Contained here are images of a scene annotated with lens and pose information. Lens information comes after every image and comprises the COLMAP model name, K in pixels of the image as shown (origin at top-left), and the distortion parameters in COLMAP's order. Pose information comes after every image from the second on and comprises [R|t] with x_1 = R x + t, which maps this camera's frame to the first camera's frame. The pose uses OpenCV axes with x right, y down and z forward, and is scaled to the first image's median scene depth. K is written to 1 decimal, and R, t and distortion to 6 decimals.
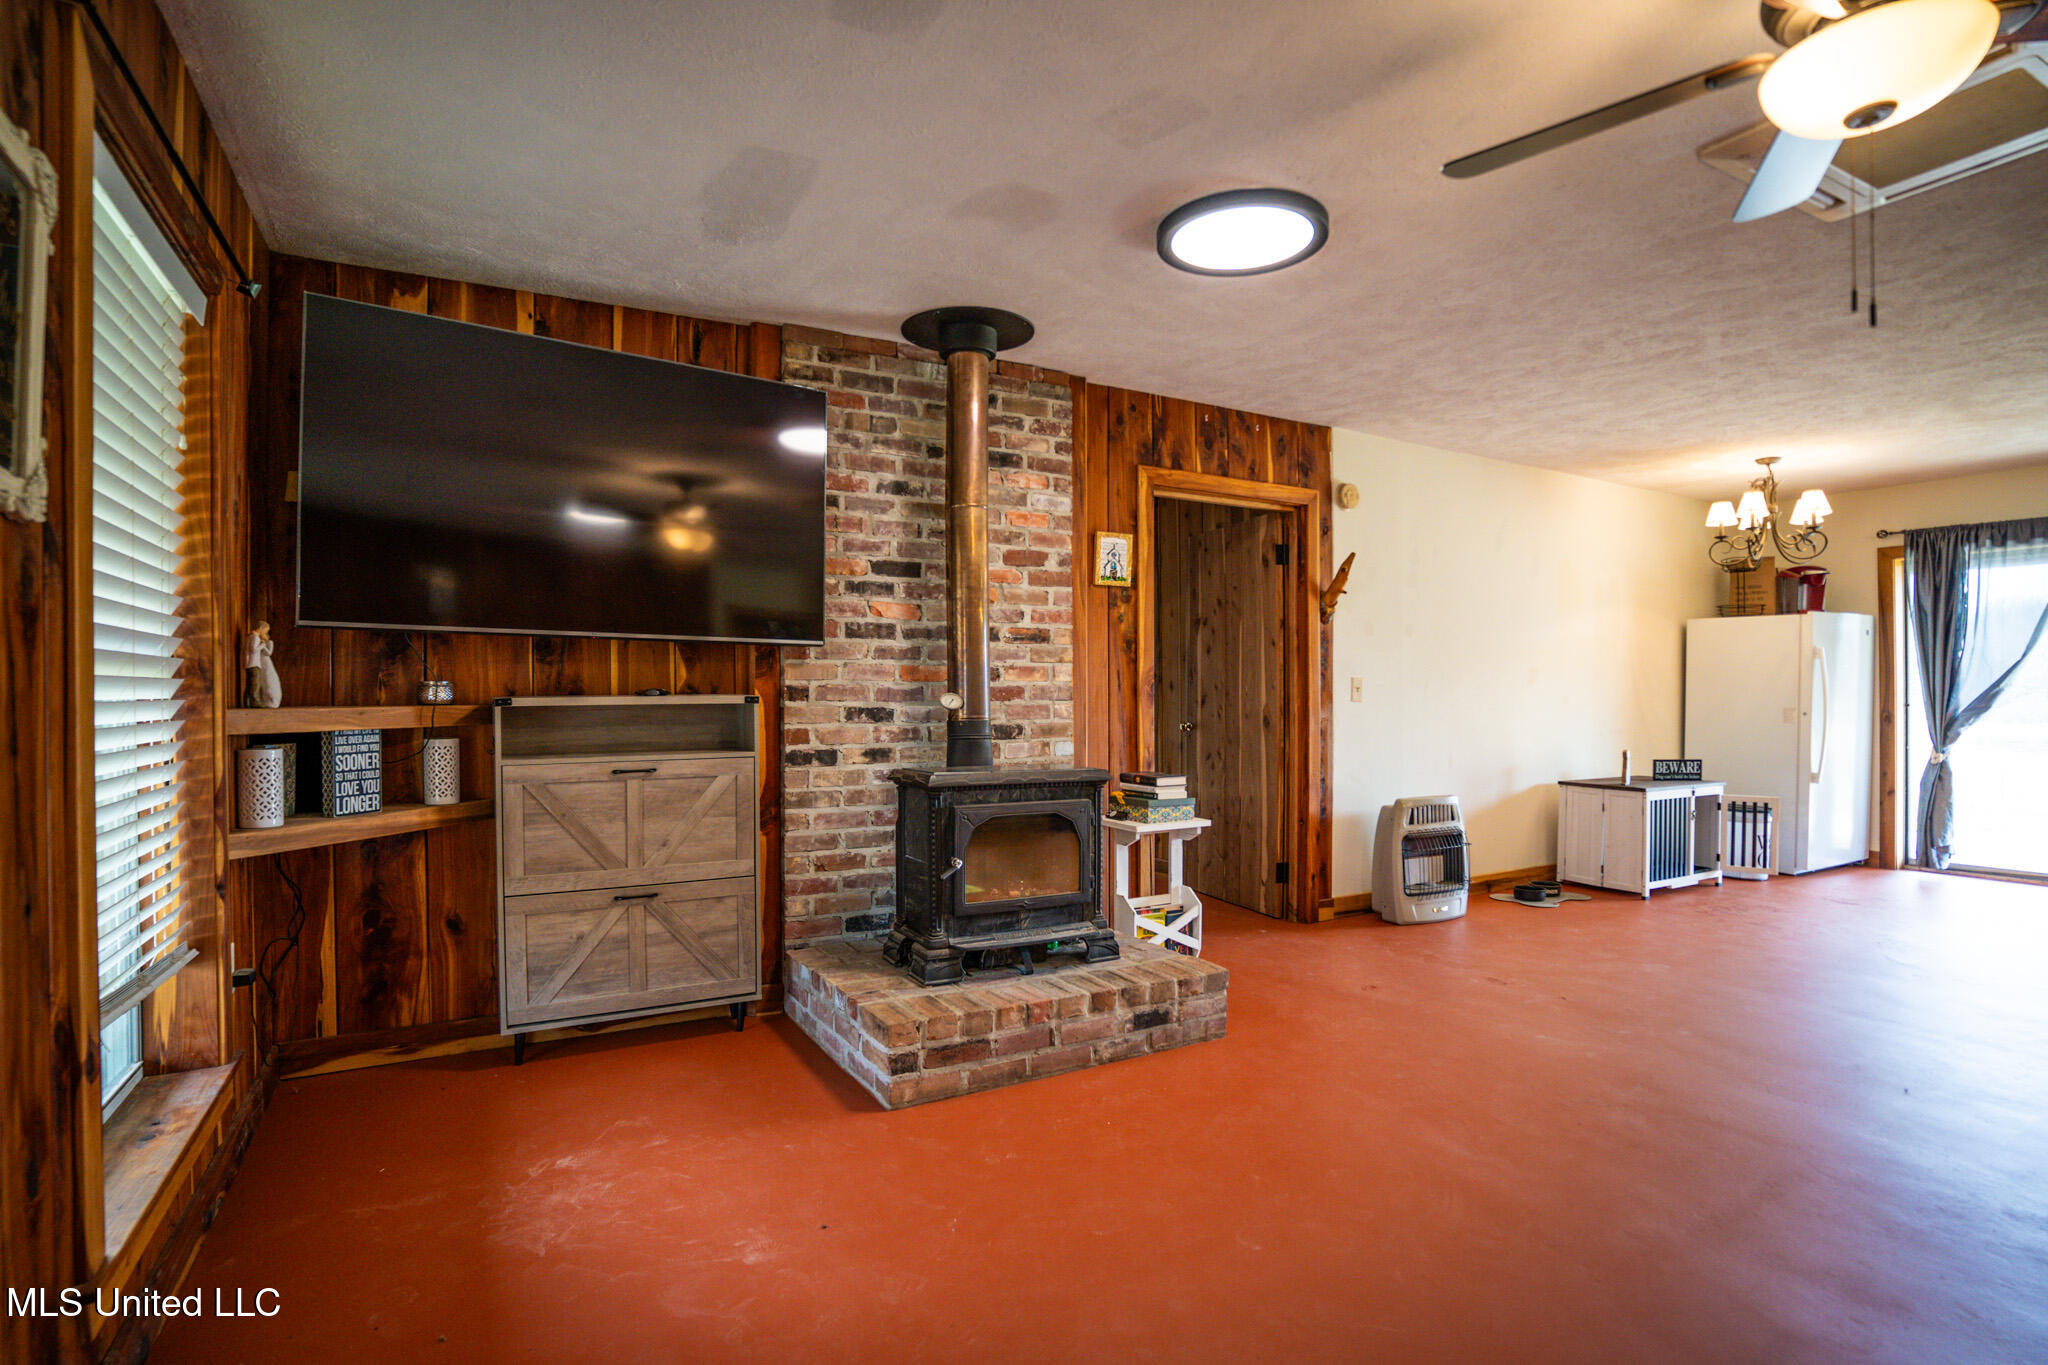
lens RADIAL K [[1012.6, 0, 1005.8], [0, 1012.6, 693.7], [0, 0, 1]] dist [-0.074379, 0.027887]
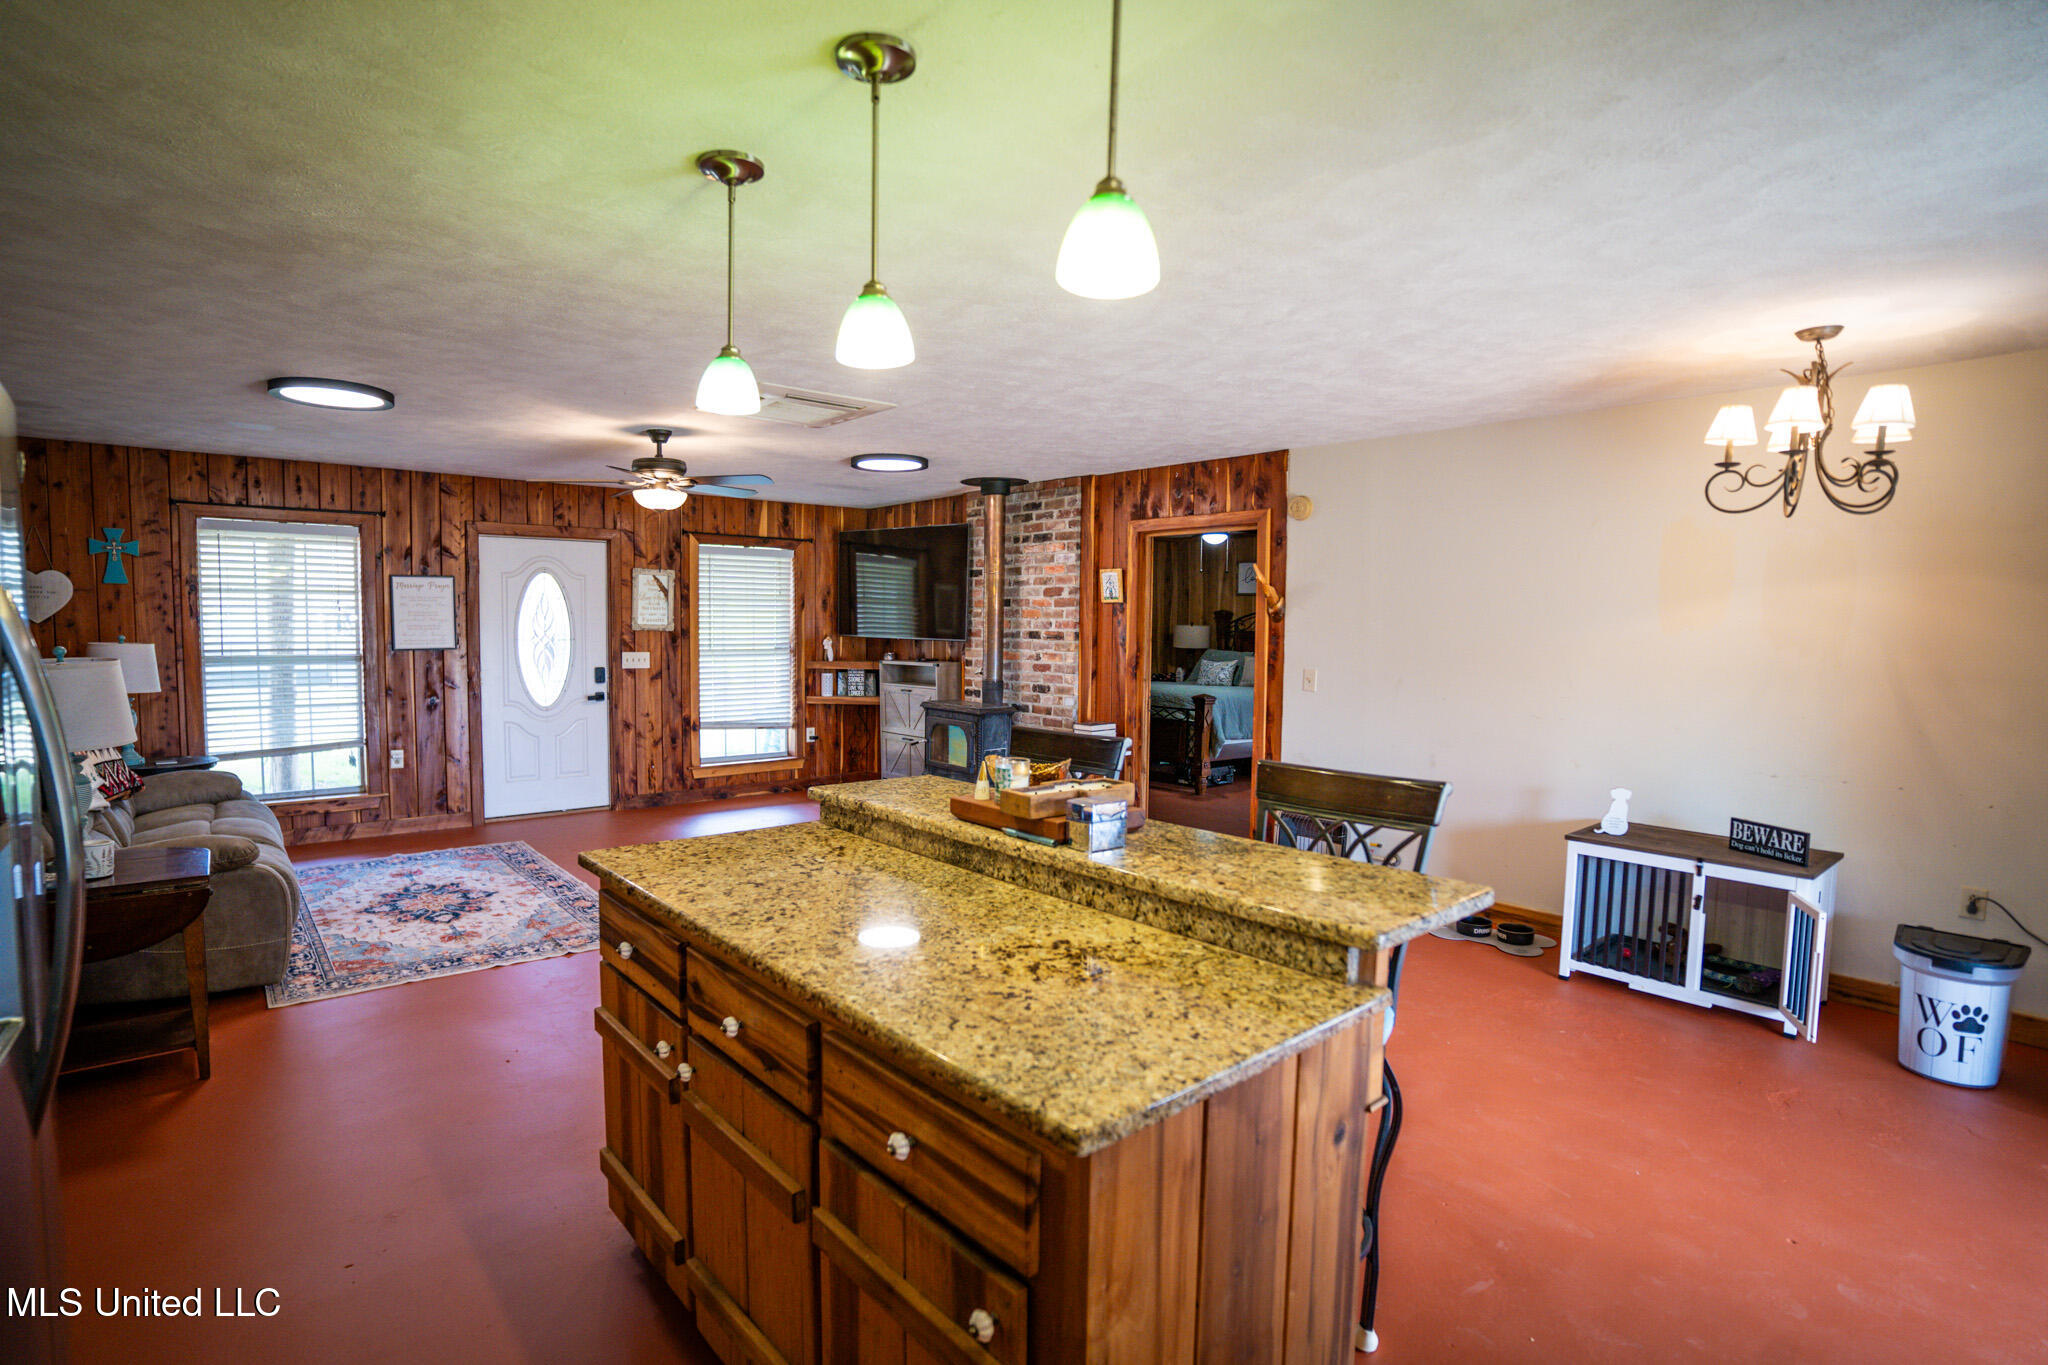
lens RADIAL K [[1012.6, 0, 1010.2], [0, 1012.6, 691.8], [0, 0, 1]] dist [-0.074379, 0.027887]
pose [[0.204918, 0.072455, -0.976094, 1.744019], [-0.012059, 0.997368, 0.071502, -0.085679], [0.978705, -0.002881, 0.205252, 0.567165]]
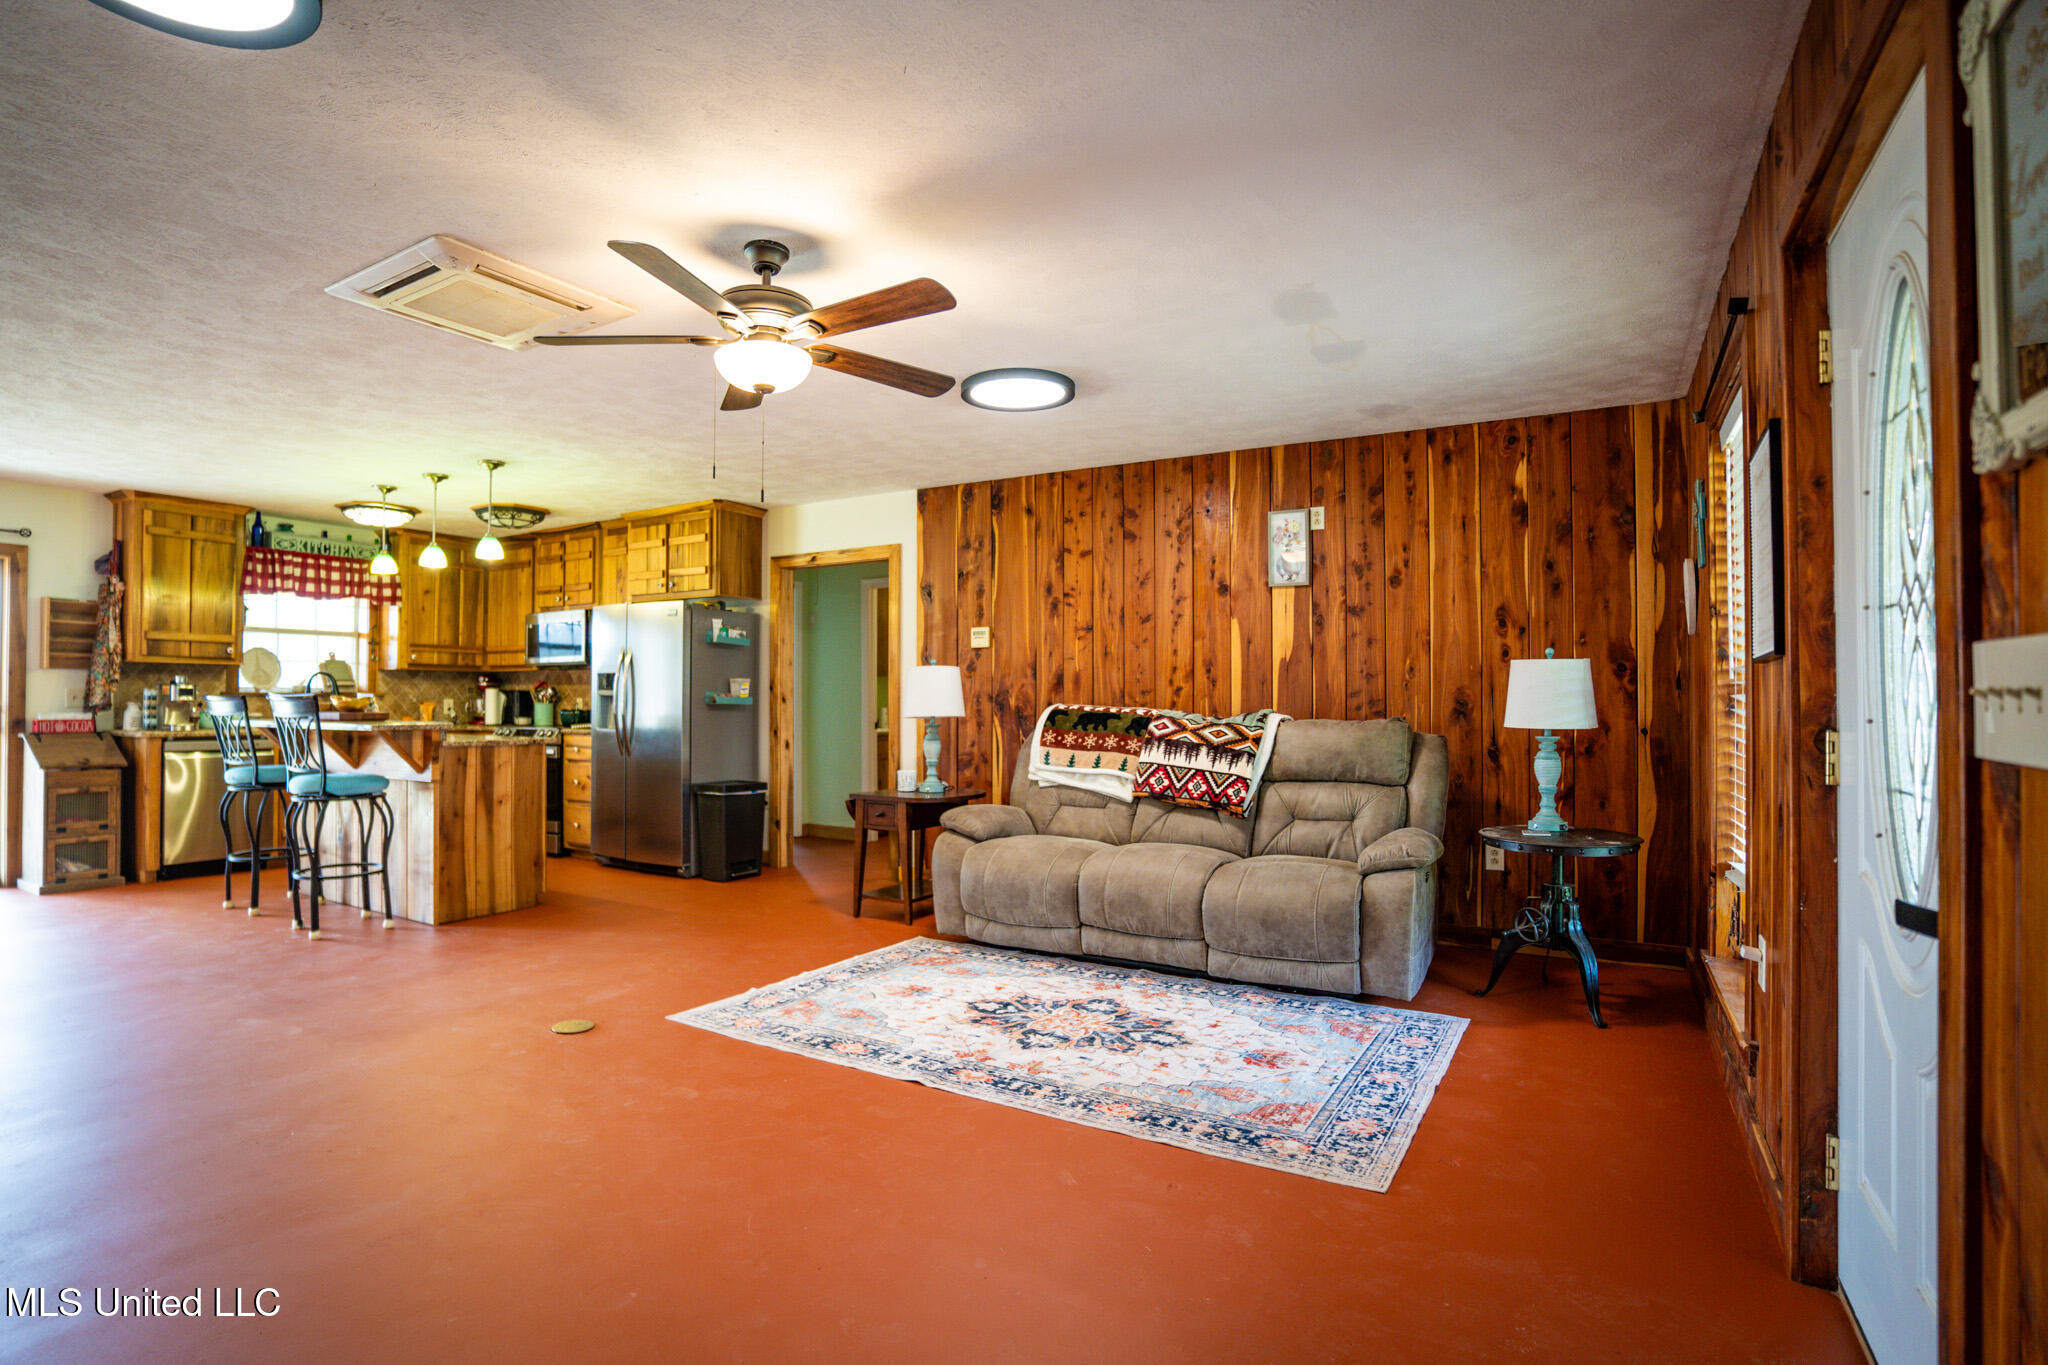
lens RADIAL K [[1012.6, 0, 1003.9], [0, 1012.6, 687.9], [0, 0, 1]] dist [-0.074379, 0.027887]
pose [[-0.505090, 0.011058, 0.862996, -0.359741], [0.000038, 0.999918, -0.012790, -0.003182], [-0.863066, -0.006427, -0.505050, 0.602865]]
